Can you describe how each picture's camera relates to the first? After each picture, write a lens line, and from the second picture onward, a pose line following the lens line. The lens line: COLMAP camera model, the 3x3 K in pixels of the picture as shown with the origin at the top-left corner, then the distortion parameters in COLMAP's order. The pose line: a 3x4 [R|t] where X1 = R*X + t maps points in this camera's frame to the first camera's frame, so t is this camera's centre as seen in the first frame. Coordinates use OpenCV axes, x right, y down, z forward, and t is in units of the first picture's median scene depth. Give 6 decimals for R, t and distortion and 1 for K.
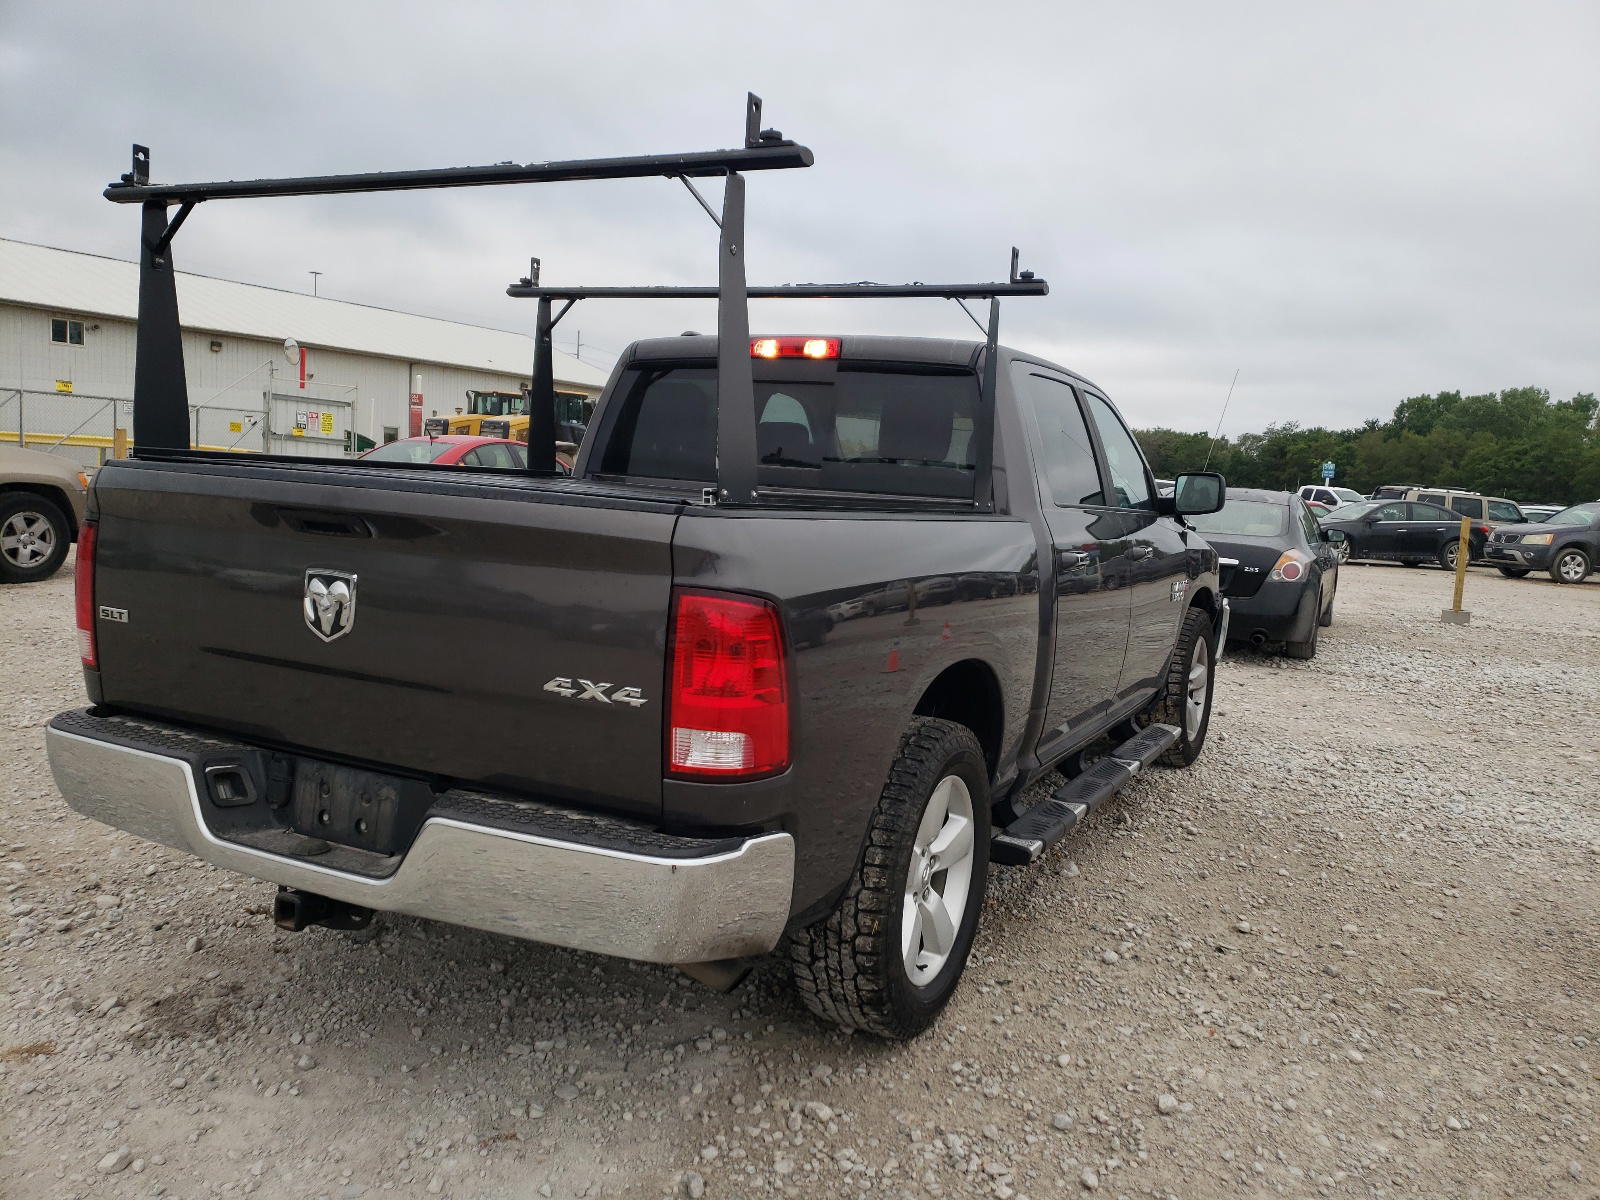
lens RADIAL K [[1245.7, 0, 809.6], [0, 1245.7, 608.1], [0, 0, 1]] dist [0.035238, -0.029109]
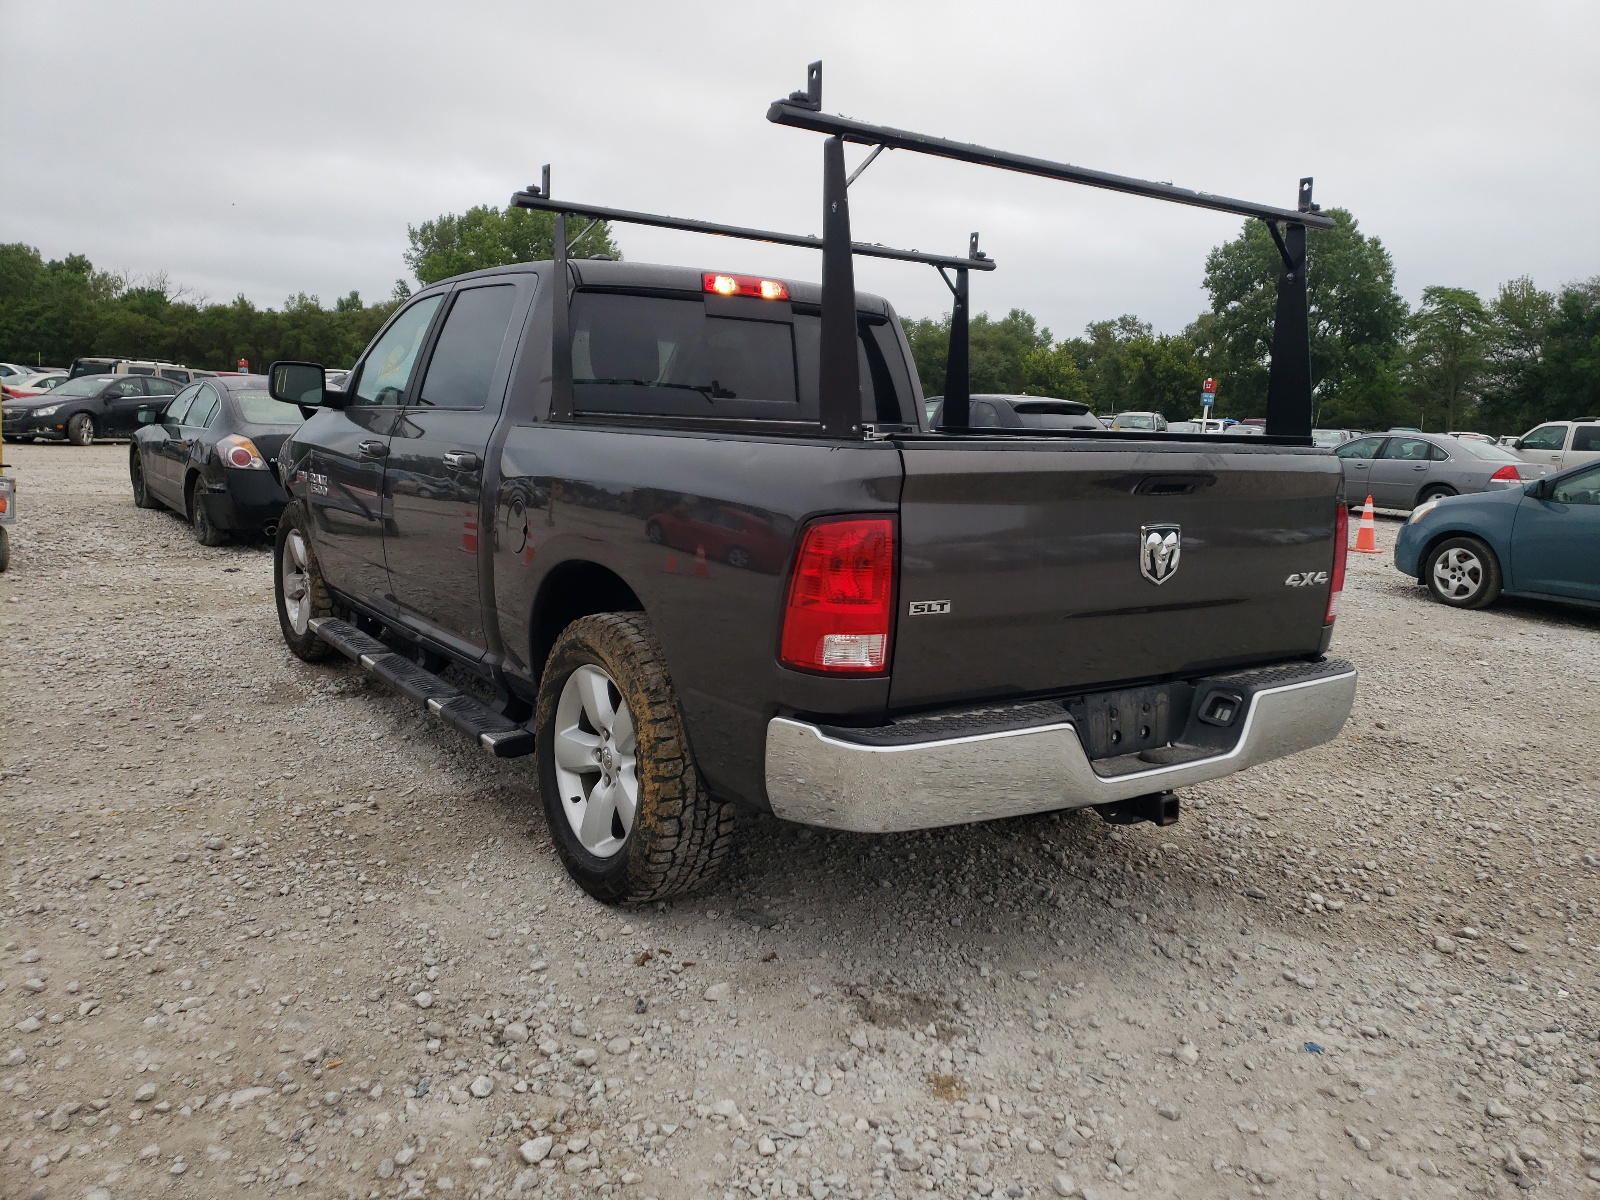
lens RADIAL K [[1245.7, 0, 813.6], [0, 1245.7, 595.0], [0, 0, 1]] dist [0.035238, -0.029109]
pose [[0.471856, -0.171210, 0.864892, -1.070593], [0.085899, 0.985225, 0.148167, -0.114074], [-0.877481, 0.004380, 0.479591, 0.488763]]
